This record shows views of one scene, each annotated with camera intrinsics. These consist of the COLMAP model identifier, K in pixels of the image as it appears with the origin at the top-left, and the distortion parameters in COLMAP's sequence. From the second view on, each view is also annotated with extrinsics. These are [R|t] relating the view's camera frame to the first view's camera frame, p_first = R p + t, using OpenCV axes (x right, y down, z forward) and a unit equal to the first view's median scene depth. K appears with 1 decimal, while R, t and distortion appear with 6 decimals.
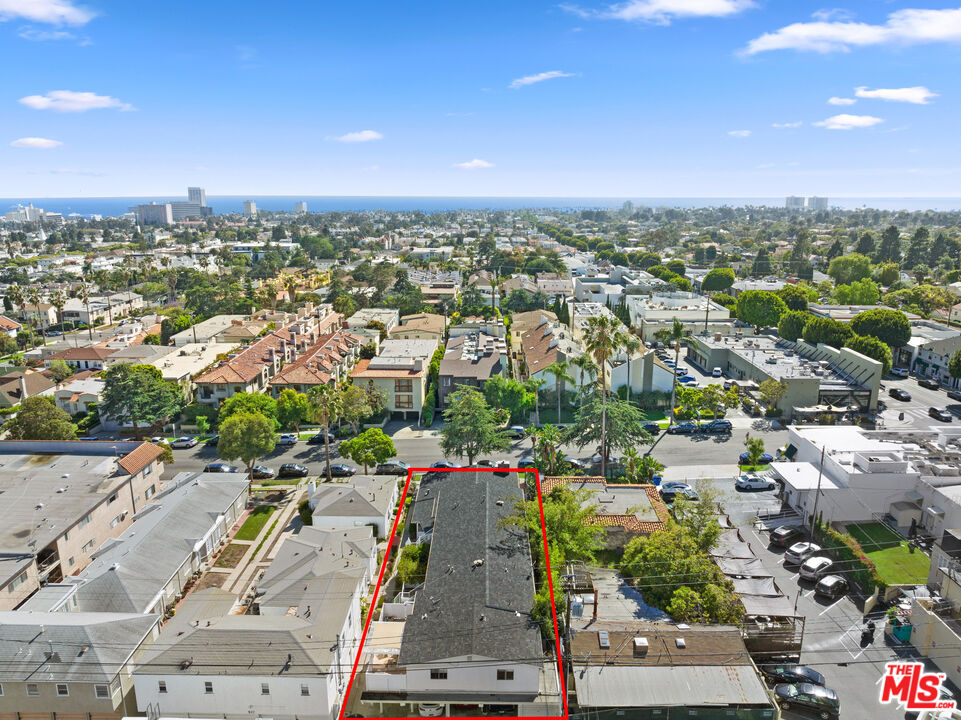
lens RADIAL K [[692.3, 0, 481.5], [0, 692.3, 360.0], [0, 0, 1]] dist [-0.007021, -0.003203]
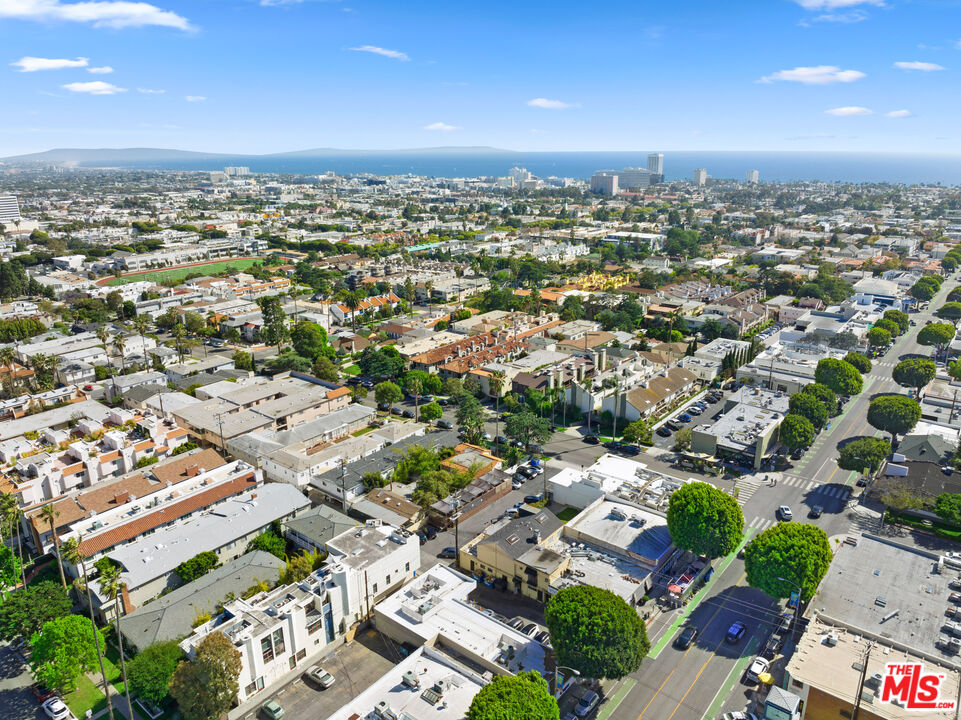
lens RADIAL K [[692.3, 0, 481.6], [0, 692.3, 360.2], [0, 0, 1]] dist [-0.007021, -0.003203]
pose [[0.784158, 0.179850, -0.593928, 0.978268], [-0.137764, 0.983652, 0.115976, -0.238629], [0.605077, -0.009121, 0.796115, -0.450872]]
